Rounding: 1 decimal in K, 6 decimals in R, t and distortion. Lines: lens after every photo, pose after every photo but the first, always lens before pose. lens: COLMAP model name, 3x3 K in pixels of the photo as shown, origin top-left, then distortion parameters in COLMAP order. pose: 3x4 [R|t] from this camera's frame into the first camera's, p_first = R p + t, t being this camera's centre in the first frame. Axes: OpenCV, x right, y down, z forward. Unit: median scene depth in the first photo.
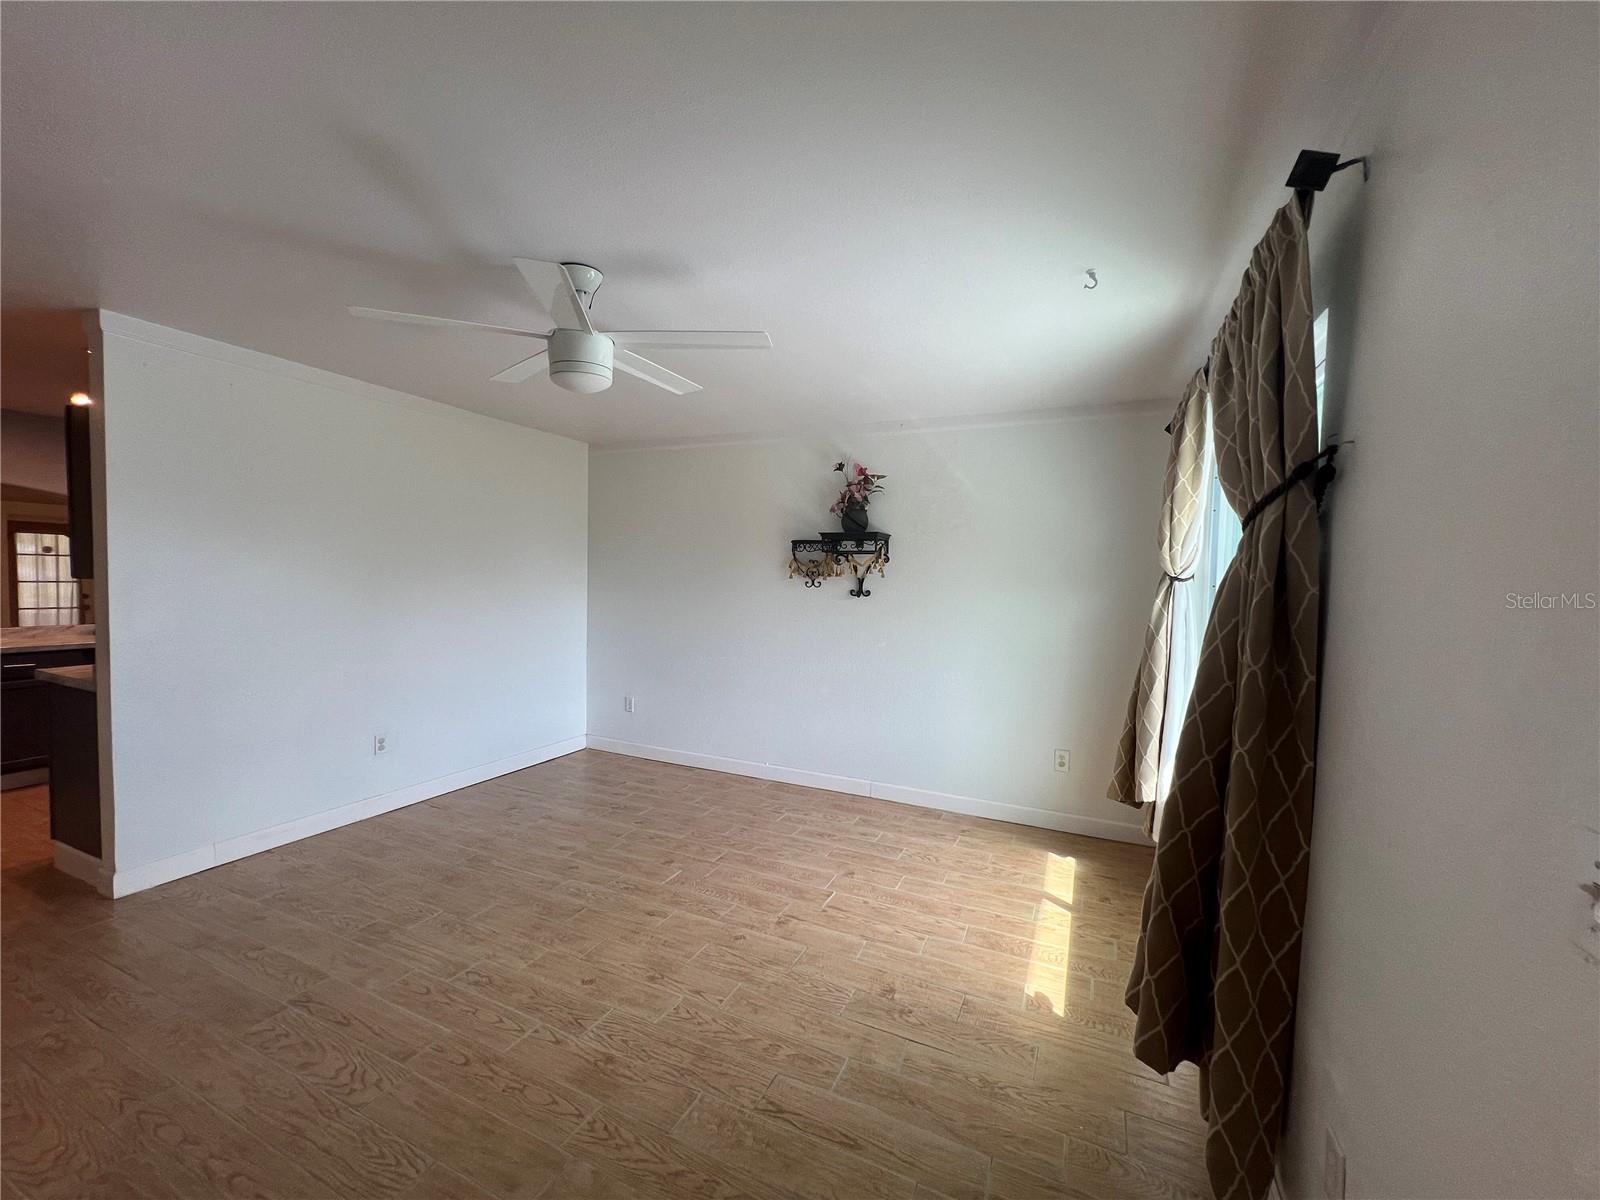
lens RADIAL K [[642.5, 0, 807.3], [0, 642.5, 606.6], [0, 0, 1]] dist [-0.002947, 0.001003]
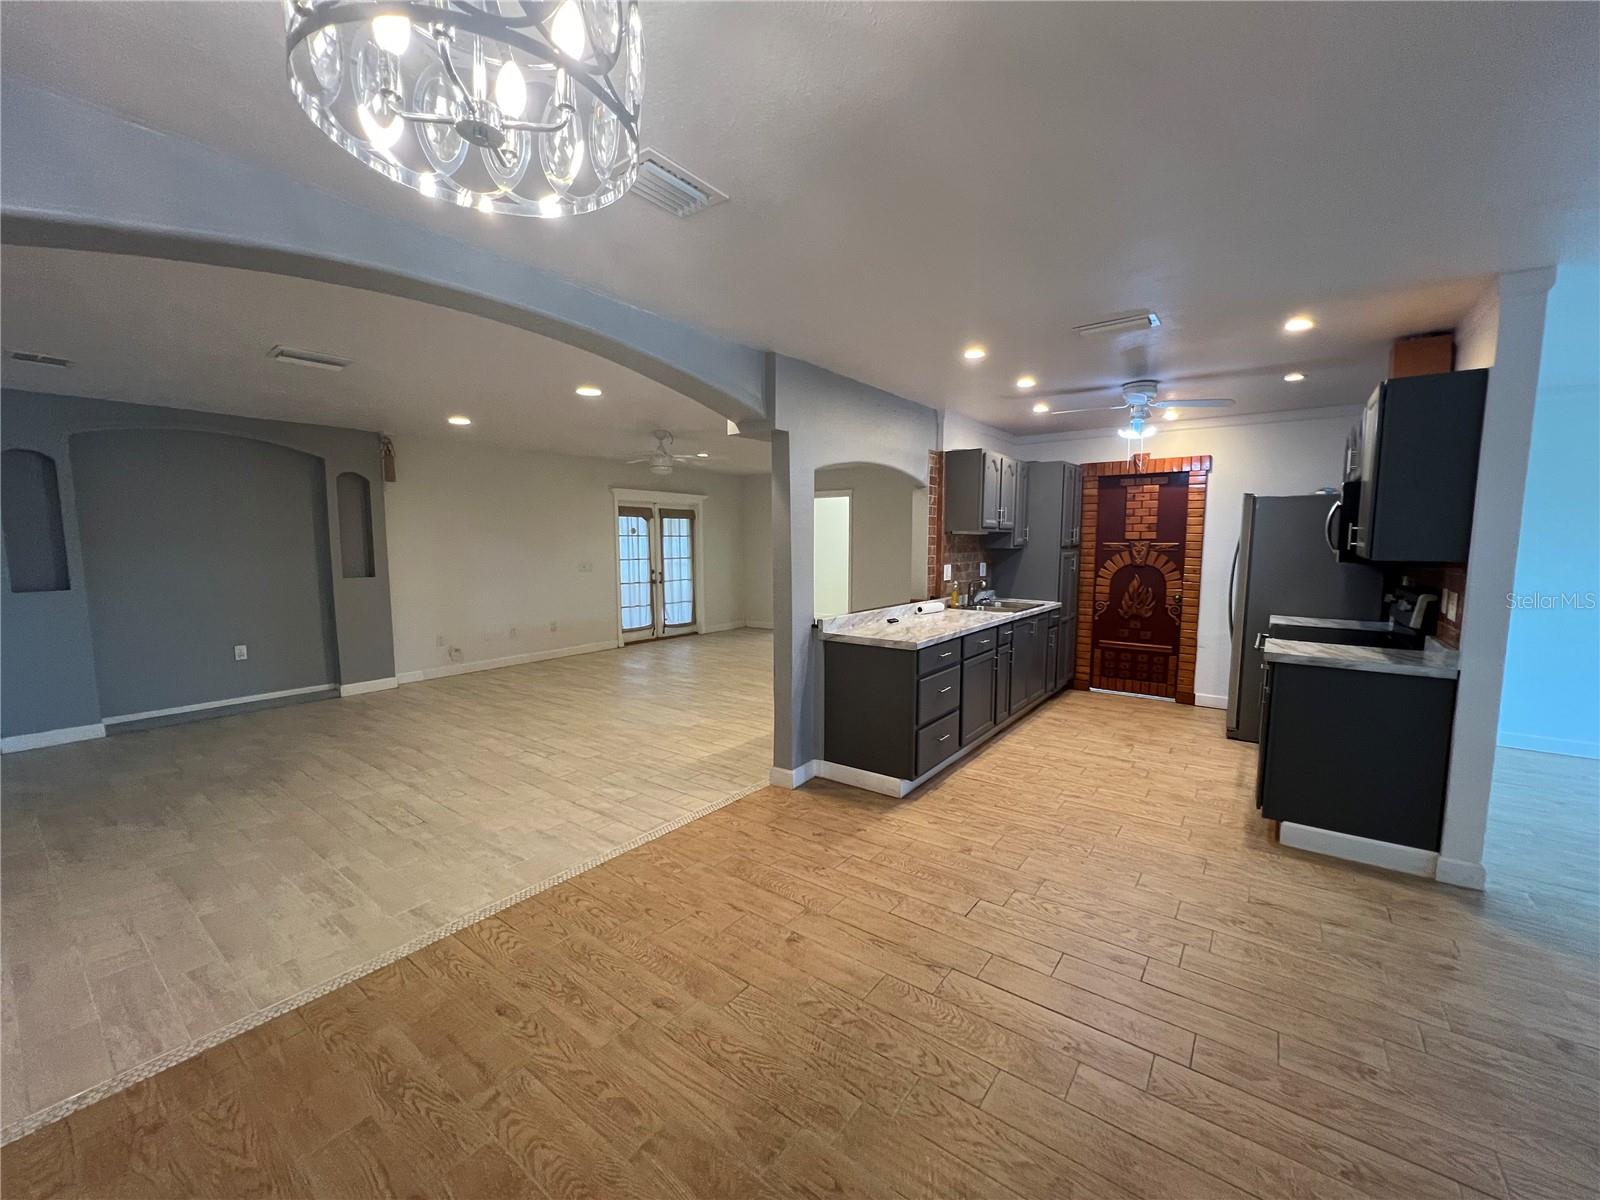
lens RADIAL K [[642.5, 0, 801.8], [0, 642.5, 603.0], [0, 0, 1]] dist [-0.002947, 0.001003]
pose [[0.974793, 0.000436, -0.223111, -2.105301], [0.010382, 0.998826, 0.047311, -0.044640], [0.222870, -0.048435, 0.973644, -0.082281]]
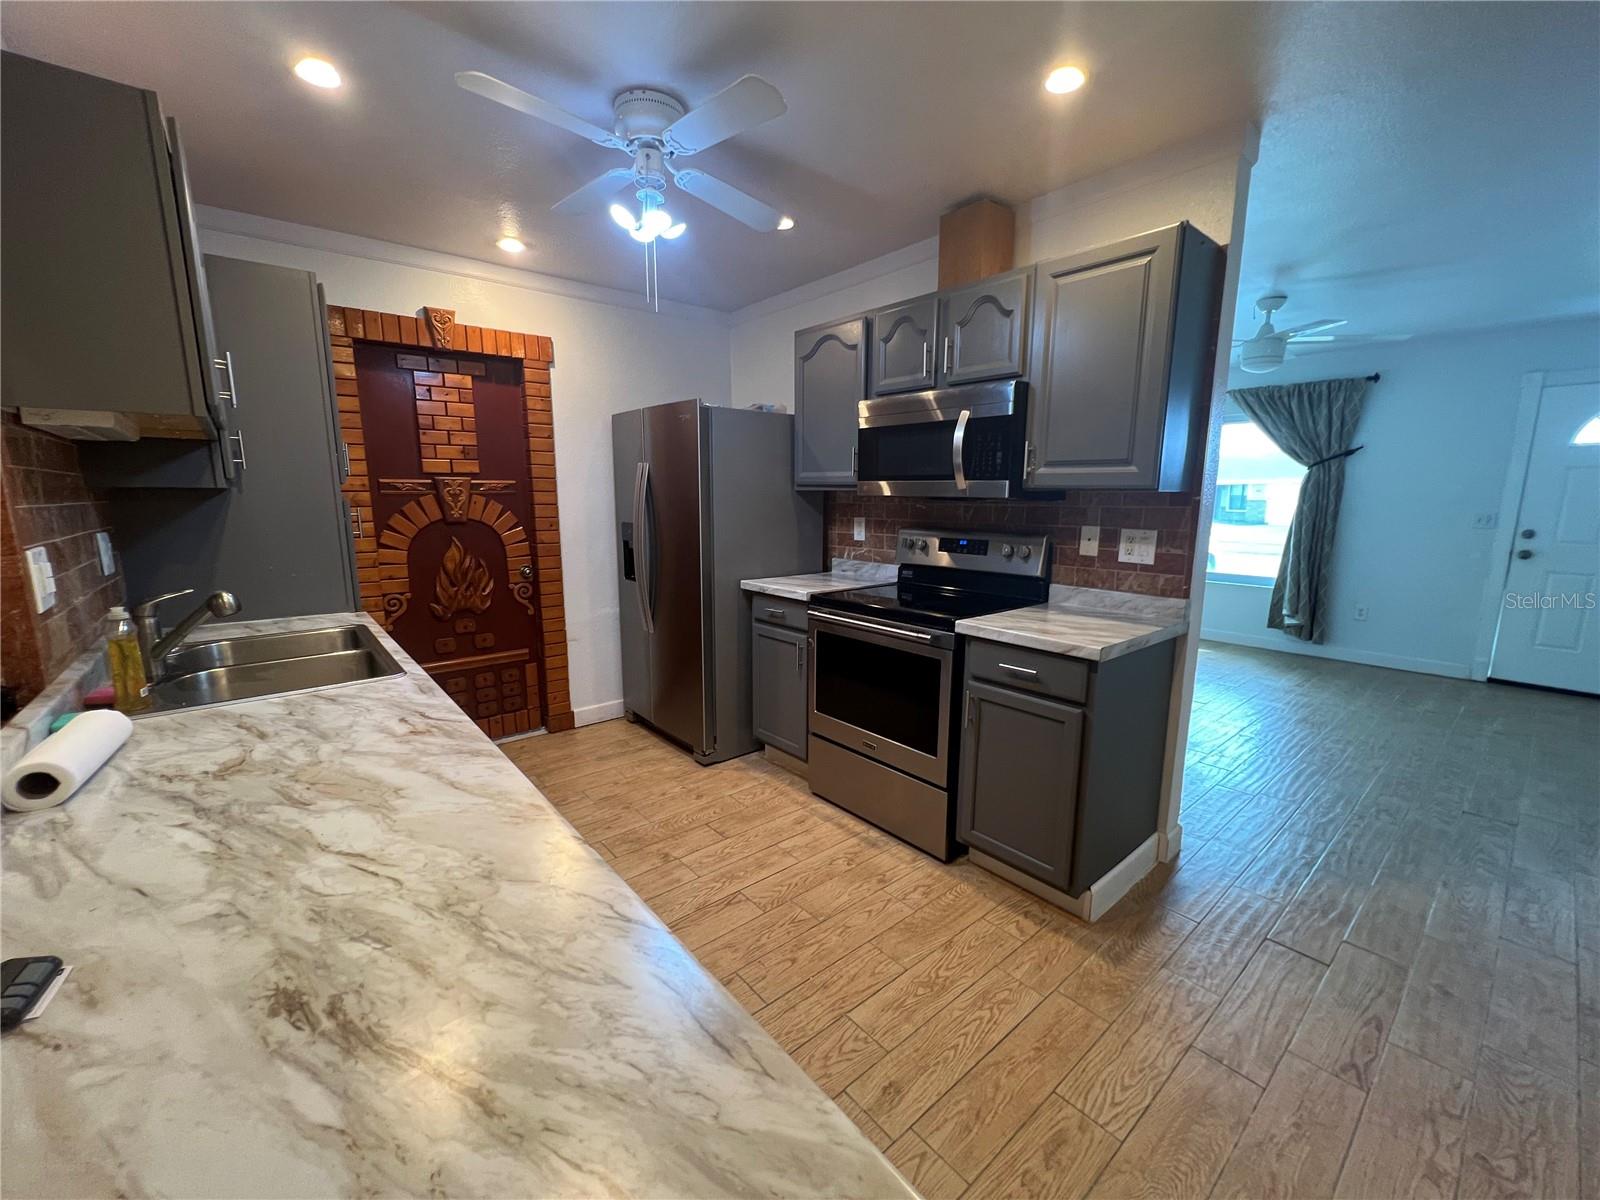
lens RADIAL K [[642.5, 0, 799.7], [0, 642.5, 603.1], [0, 0, 1]] dist [-0.002947, 0.001003]
pose [[0.440297, -0.173789, 0.880872, -2.305162], [0.052842, 0.984404, 0.167802, -0.075978], [-0.896296, -0.027335, 0.442613, 1.290982]]
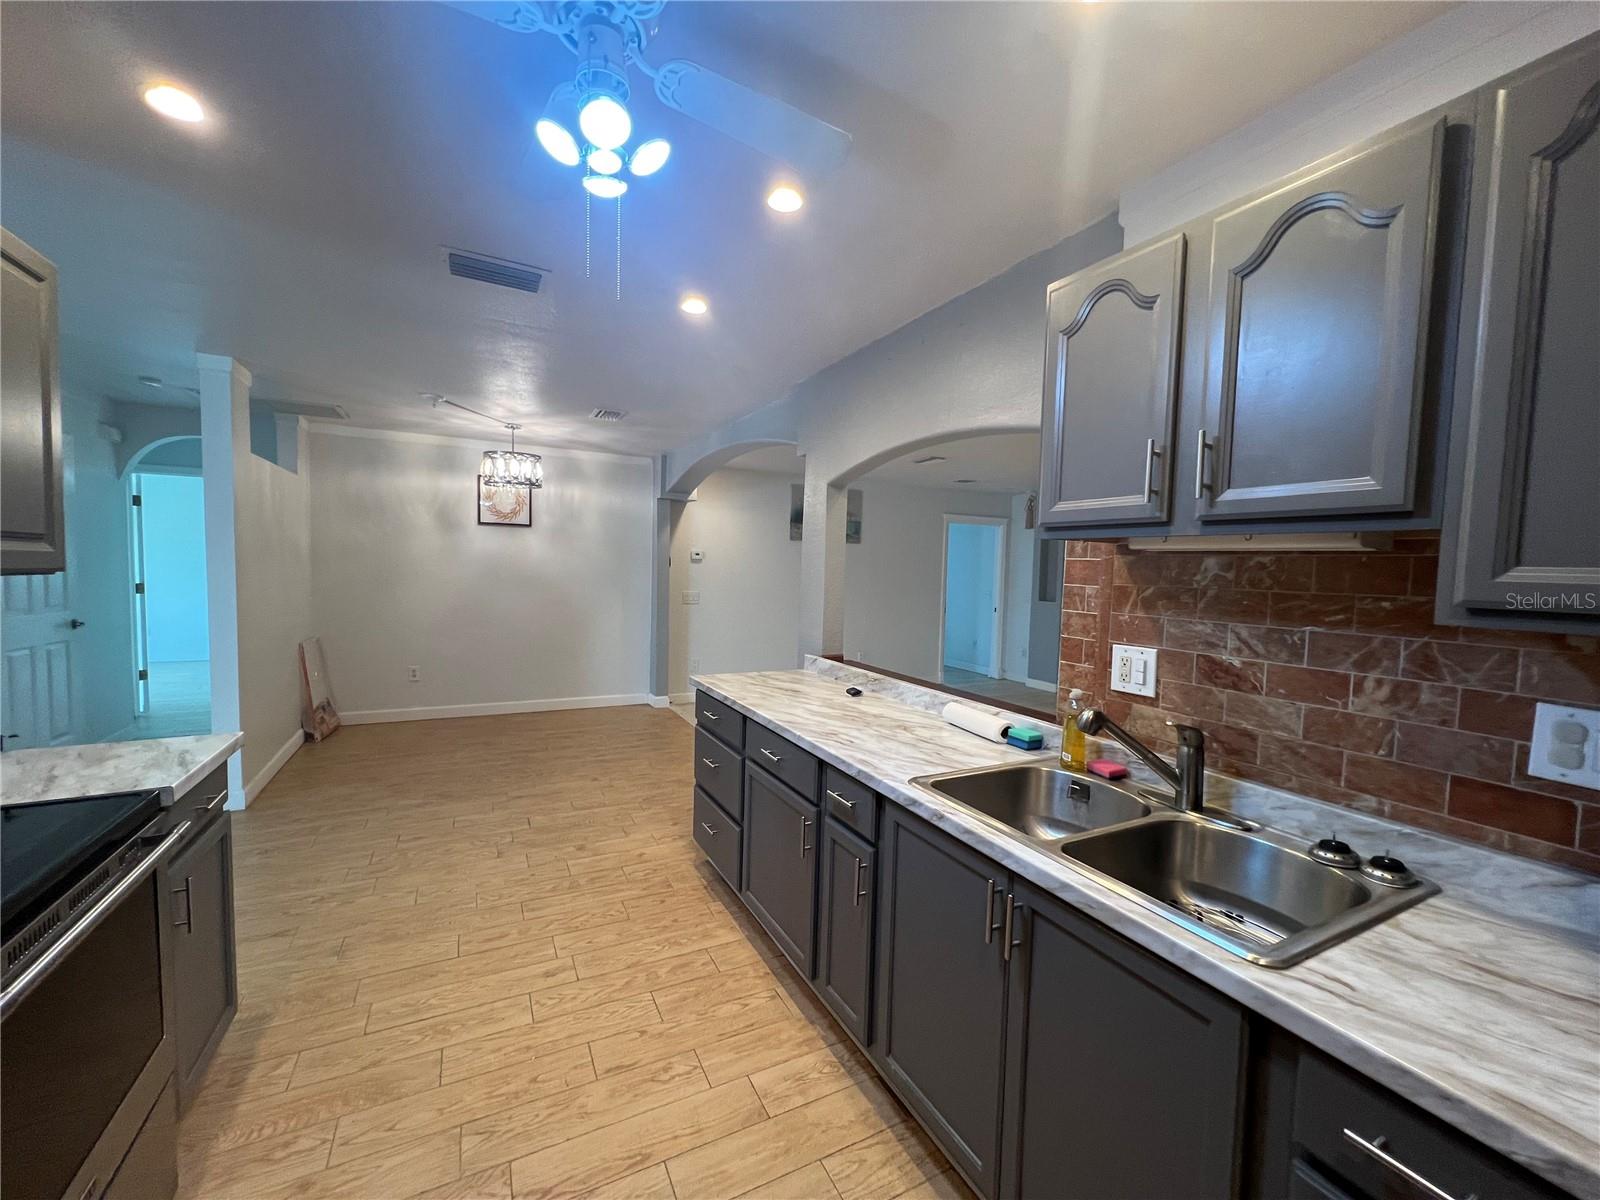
lens RADIAL K [[642.5, 0, 801.9], [0, 642.5, 605.5], [0, 0, 1]] dist [-0.002947, 0.001003]
pose [[-0.625376, 0.007892, -0.780284, -1.345911], [-0.078652, 0.994219, 0.073094, -0.131338], [0.776350, 0.107082, -0.621140, 2.240388]]
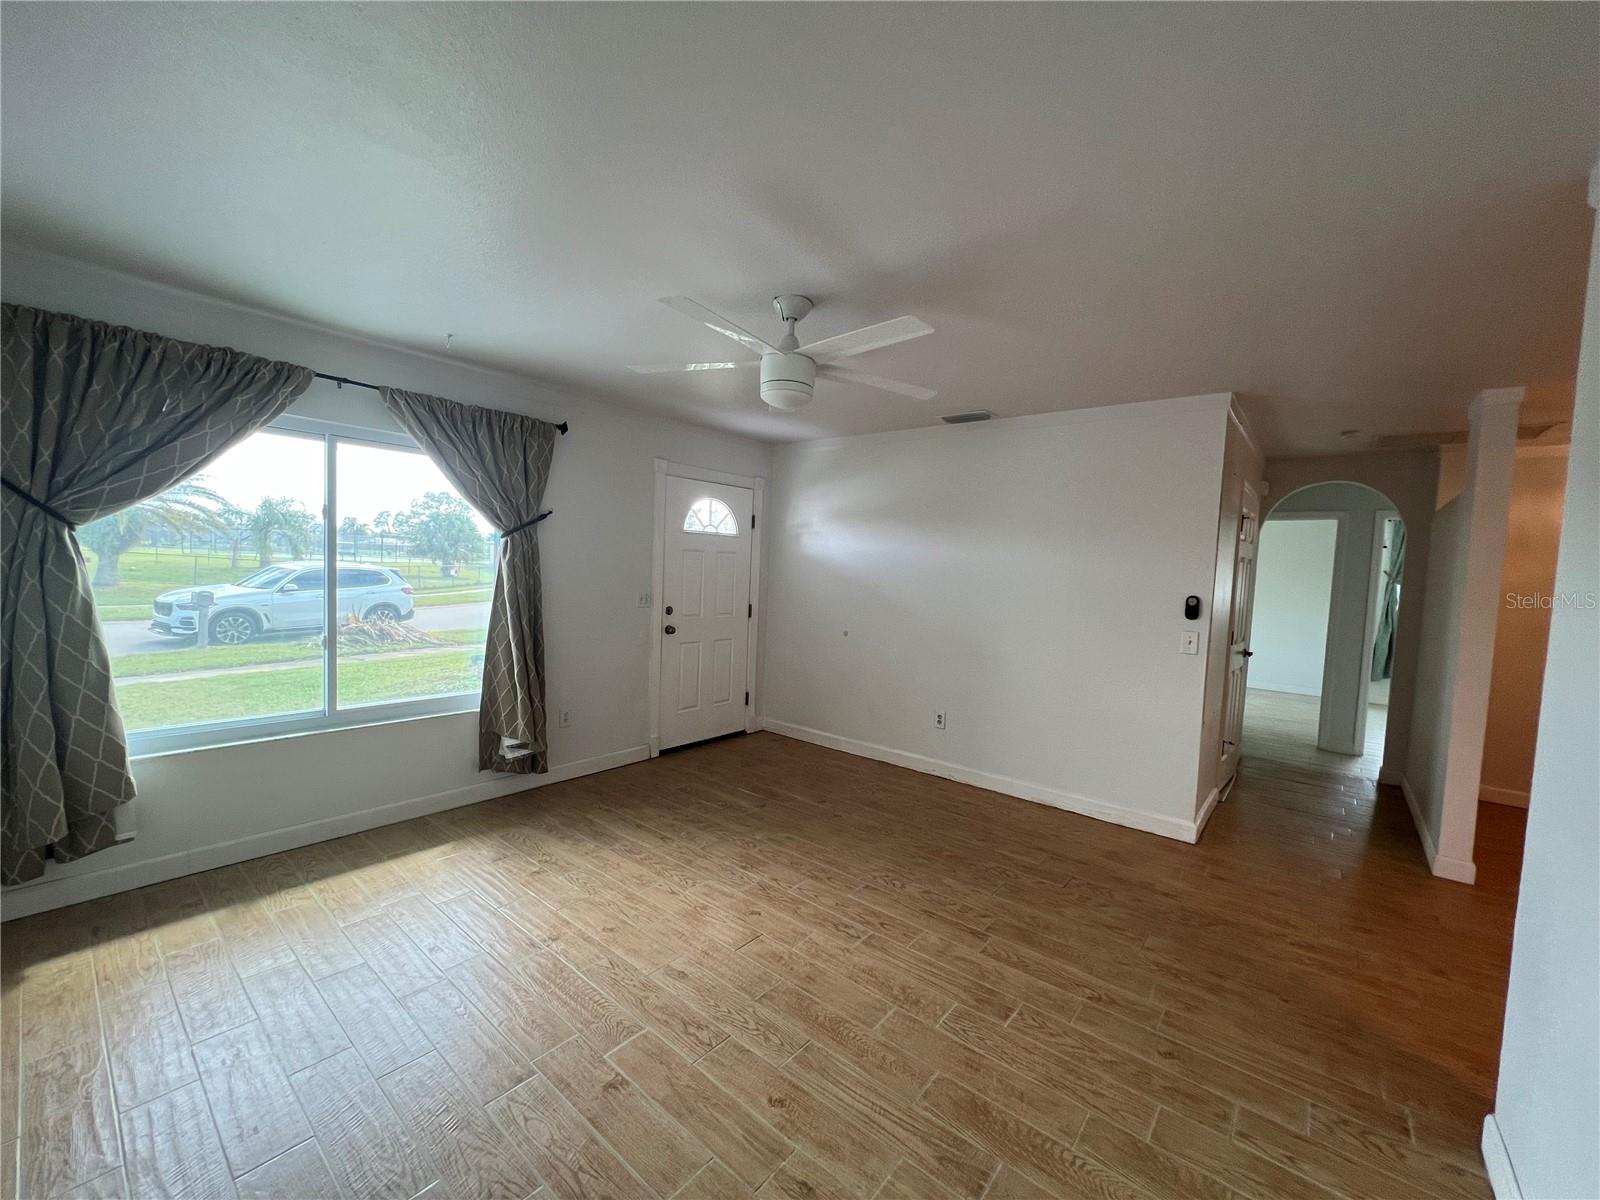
lens RADIAL K [[642.5, 0, 796.9], [0, 642.5, 606.3], [0, 0, 1]] dist [-0.002947, 0.001003]
pose [[-0.960596, -0.083003, 0.265265, -0.661220], [-0.053999, 0.991916, 0.114832, -0.110852], [-0.272652, 0.095983, -0.957313, 1.994848]]
